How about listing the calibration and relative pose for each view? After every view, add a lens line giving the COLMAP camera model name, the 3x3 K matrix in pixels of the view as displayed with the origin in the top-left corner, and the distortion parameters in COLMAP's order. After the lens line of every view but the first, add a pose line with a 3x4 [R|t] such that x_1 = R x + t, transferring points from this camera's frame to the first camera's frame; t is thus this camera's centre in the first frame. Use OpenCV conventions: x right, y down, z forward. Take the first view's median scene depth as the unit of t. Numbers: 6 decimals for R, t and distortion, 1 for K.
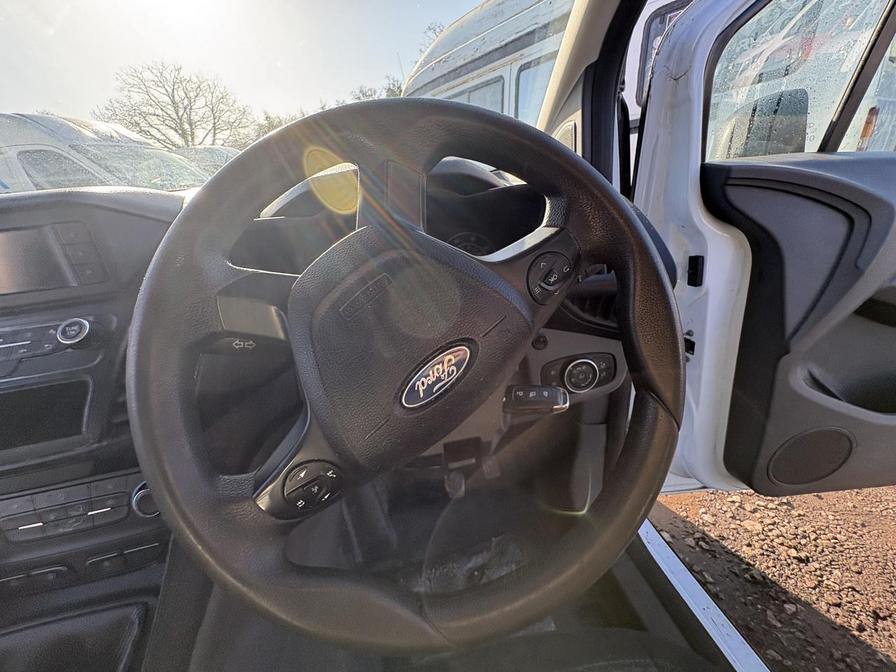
lens RADIAL K [[357.6, 0, 445.1], [0, 357.6, 338.8], [0, 0, 1]] dist [0.000182, 0.000376]
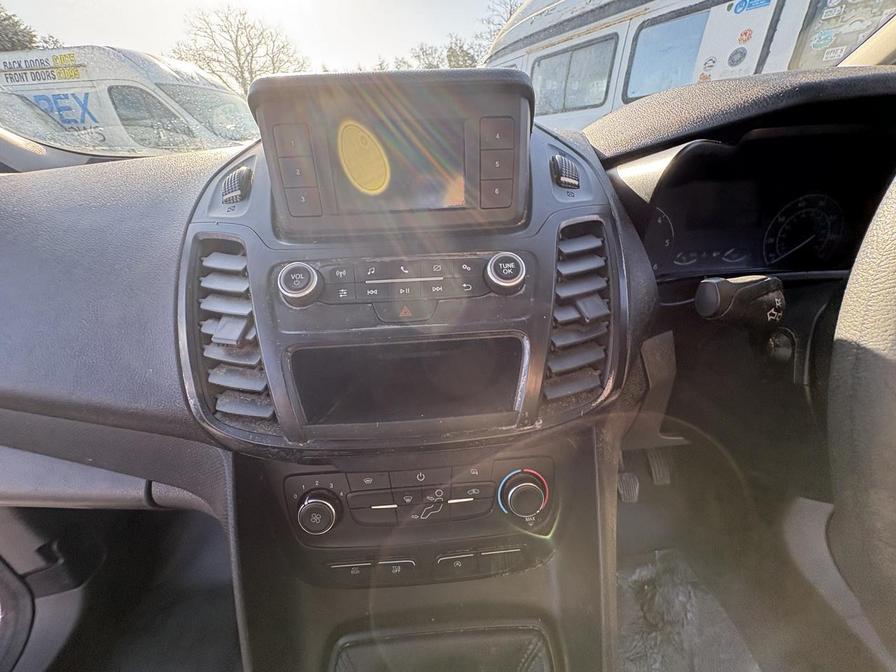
lens RADIAL K [[357.6, 0, 438.1], [0, 357.6, 338.3], [0, 0, 1]] dist [0.000182, 0.000376]
pose [[0.989477, 0.122887, -0.076379, -0.404508], [-0.117590, 0.990566, 0.070366, 0.030278], [0.084305, -0.060645, 0.994593, 0.092808]]
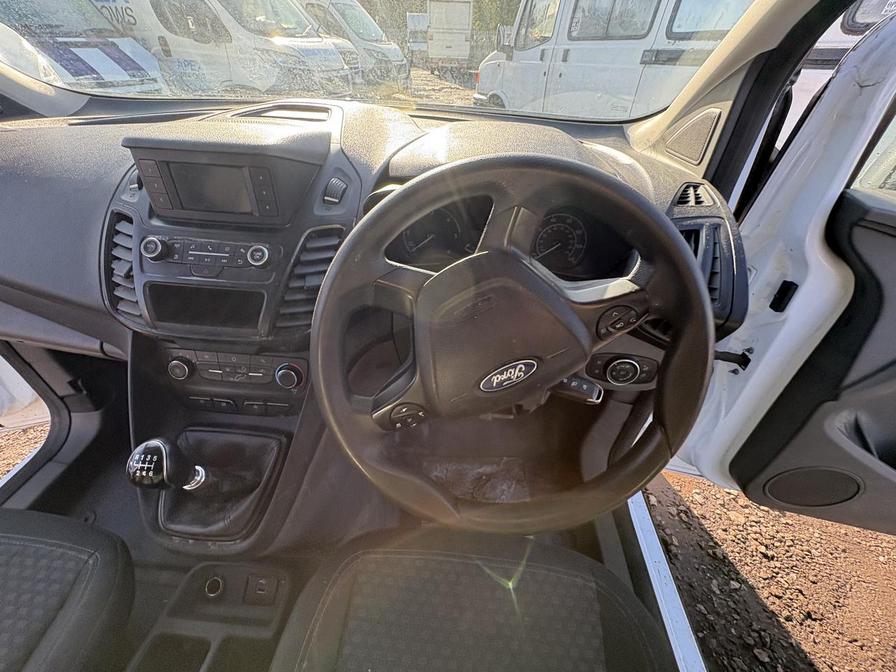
lens RADIAL K [[357.6, 0, 445.3], [0, 357.6, 337.3], [0, 0, 1]] dist [0.000182, 0.000376]
pose [[0.956276, 0.273403, -0.103857, -0.043457], [-0.237579, 0.933283, 0.269330, -0.099166], [0.170563, -0.232880, 0.957432, -0.098342]]
